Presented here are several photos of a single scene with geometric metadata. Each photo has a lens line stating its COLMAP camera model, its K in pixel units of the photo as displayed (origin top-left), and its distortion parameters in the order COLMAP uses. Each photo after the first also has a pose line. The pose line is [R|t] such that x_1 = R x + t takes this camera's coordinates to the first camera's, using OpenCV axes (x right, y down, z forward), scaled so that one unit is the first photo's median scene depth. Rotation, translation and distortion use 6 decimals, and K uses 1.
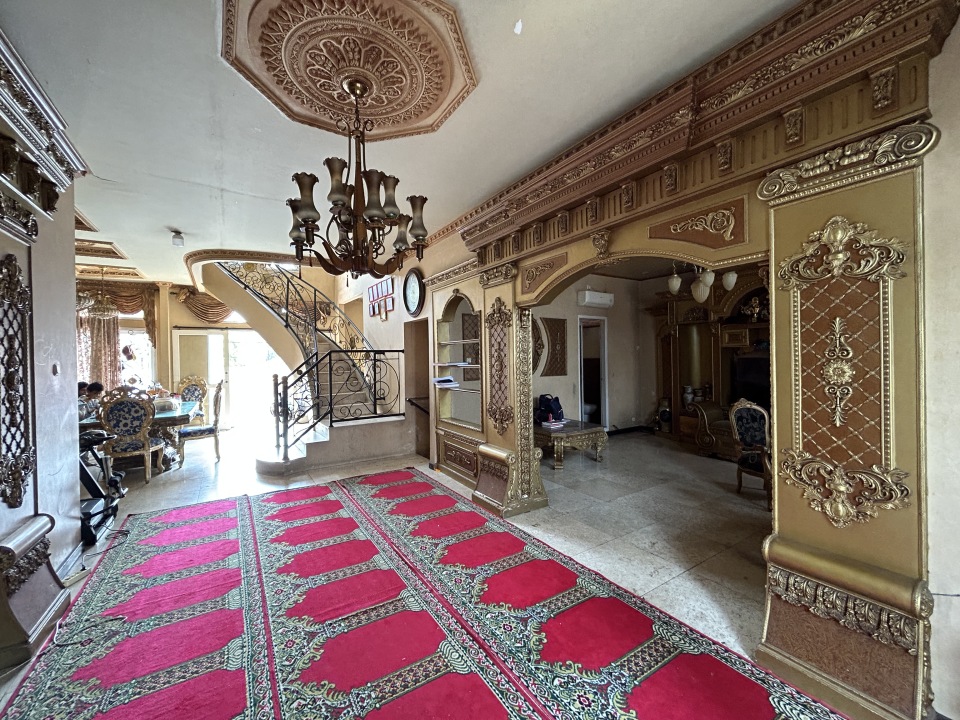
lens RADIAL K [[390.6, 0, 478.4], [0, 390.6, 359.4], [0, 0, 1]] dist [-0.002482, -0.000009]
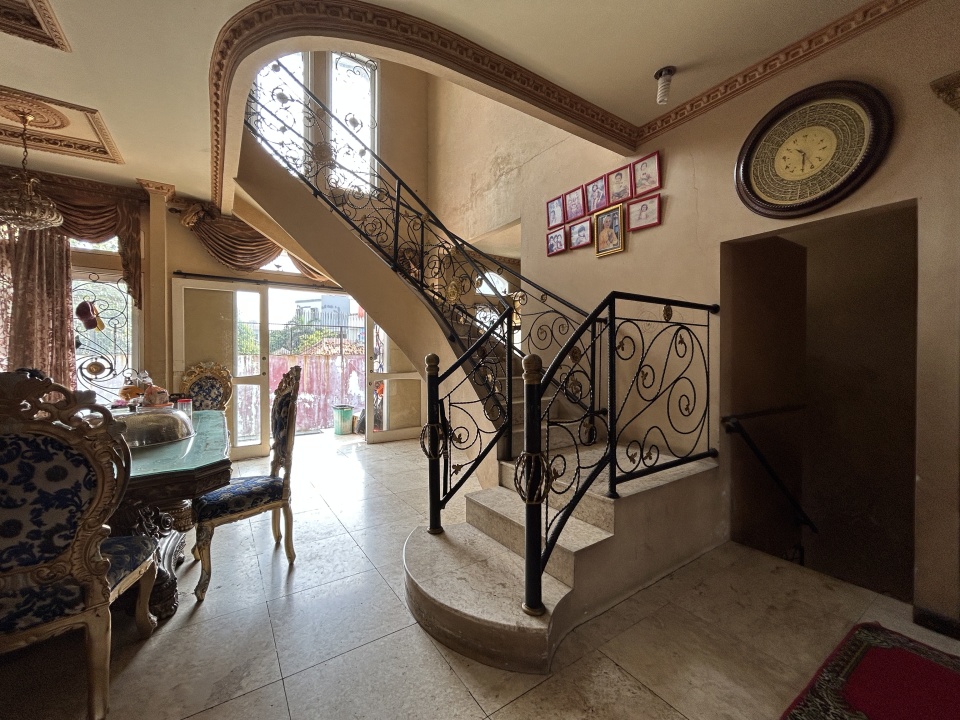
lens RADIAL K [[390.6, 0, 475.7], [0, 390.6, 359.5], [0, 0, 1]] dist [-0.002482, -0.000009]
pose [[0.999709, 0.019096, 0.014713, -0.395722], [-0.019138, 0.999813, 0.002726, 0.033414], [-0.014658, -0.003007, 0.999888, 0.483784]]
